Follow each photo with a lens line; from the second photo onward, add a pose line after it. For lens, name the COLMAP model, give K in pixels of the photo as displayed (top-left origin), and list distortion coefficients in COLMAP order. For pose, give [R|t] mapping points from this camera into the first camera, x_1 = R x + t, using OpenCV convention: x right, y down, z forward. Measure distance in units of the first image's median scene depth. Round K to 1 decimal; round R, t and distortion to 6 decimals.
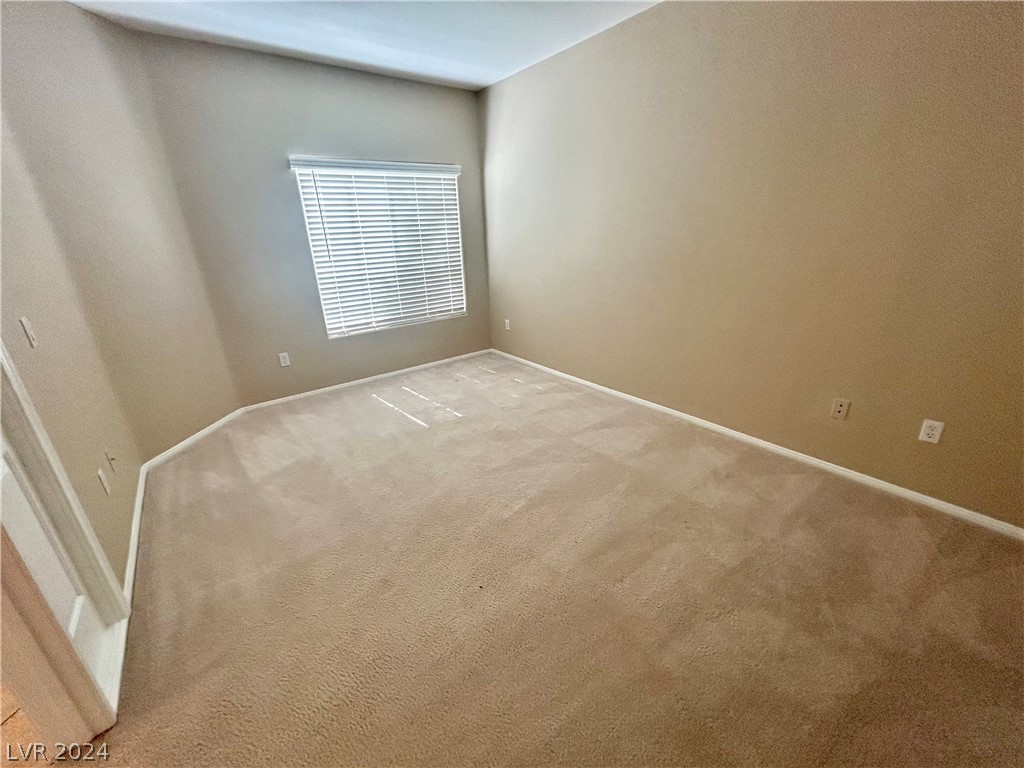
lens RADIAL K [[416.7, 0, 515.5], [0, 416.7, 383.0], [0, 0, 1]] dist [-0.004162, 0.001958]
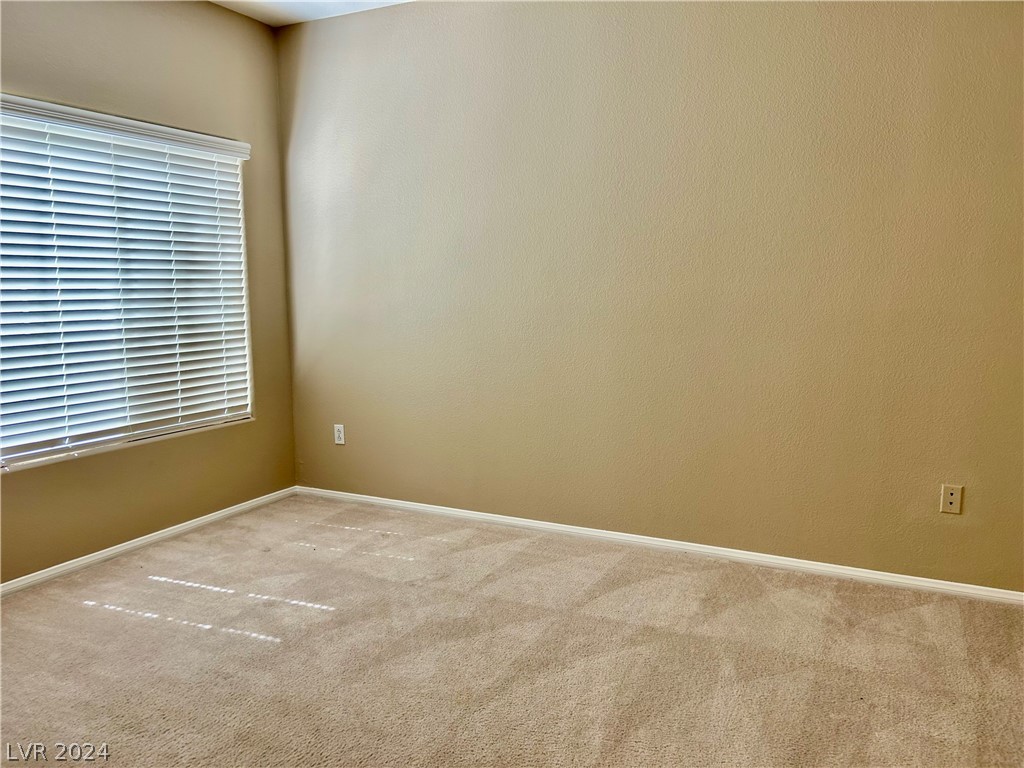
lens RADIAL K [[776.6, 0, 511.8], [0, 776.6, 383.9], [0, 0, 1]] dist [0.015626, -0.011428]
pose [[0.902194, -0.025114, 0.430598, -0.277176], [0.126318, 0.969918, -0.208094, 0.032276], [-0.412419, 0.242133, 0.878227, 0.054248]]
